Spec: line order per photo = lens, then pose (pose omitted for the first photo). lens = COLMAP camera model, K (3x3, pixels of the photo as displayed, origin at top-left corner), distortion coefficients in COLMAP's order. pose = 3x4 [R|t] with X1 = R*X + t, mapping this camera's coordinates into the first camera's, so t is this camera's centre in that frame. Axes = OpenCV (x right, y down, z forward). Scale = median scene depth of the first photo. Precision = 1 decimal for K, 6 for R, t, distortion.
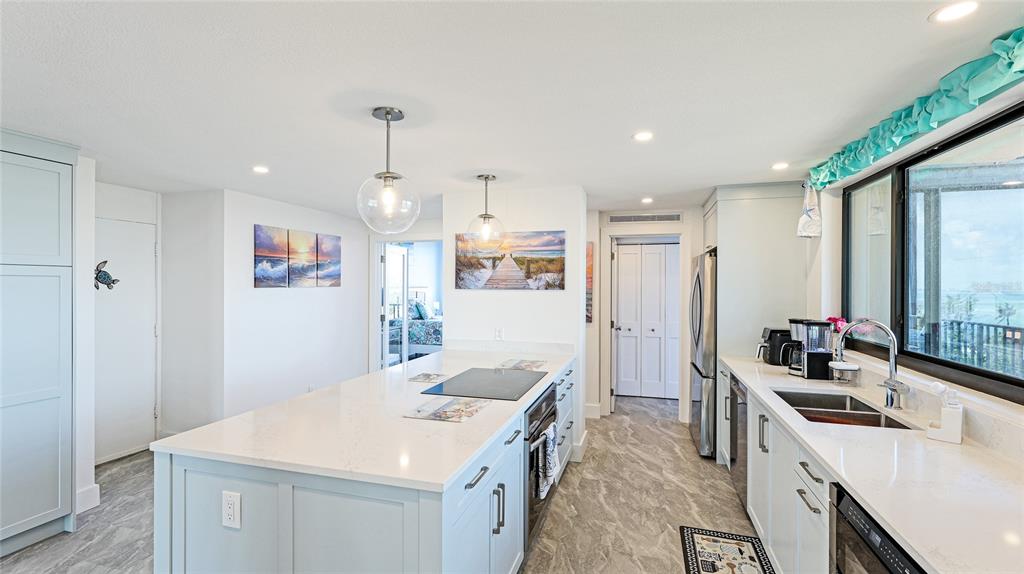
lens RADIAL K [[464.2, 0, 510.0], [0, 464.2, 284.6], [0, 0, 1]] dist [0.003590, 0.001492]
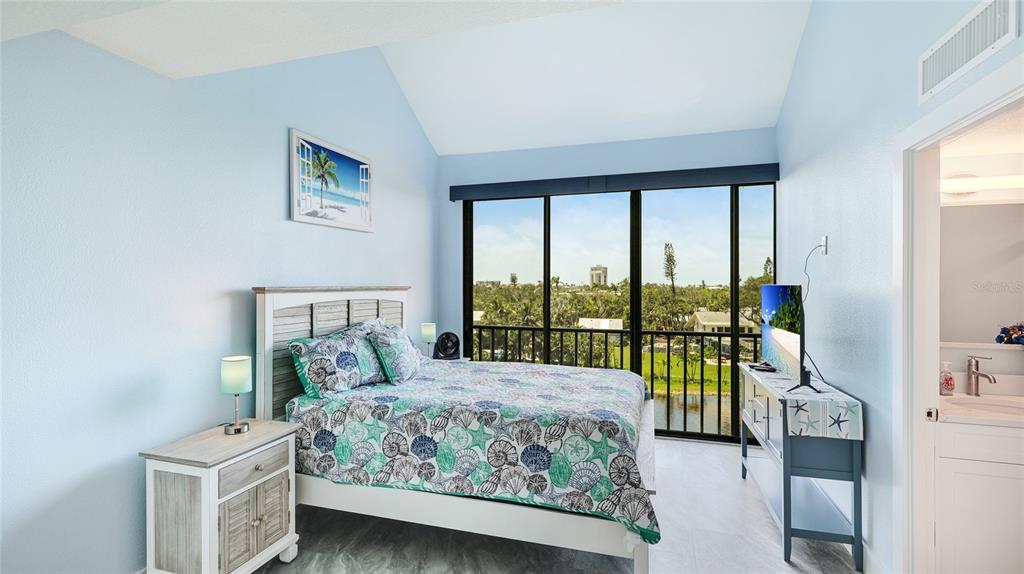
lens RADIAL K [[464.2, 0, 513.1], [0, 464.2, 289.1], [0, 0, 1]] dist [0.003590, 0.001492]
pose [[0.999854, -0.001625, -0.017017, -0.097528], [0.001544, 0.999987, -0.004784, 0.007805], [0.017024, 0.004757, 0.999844, 0.708828]]
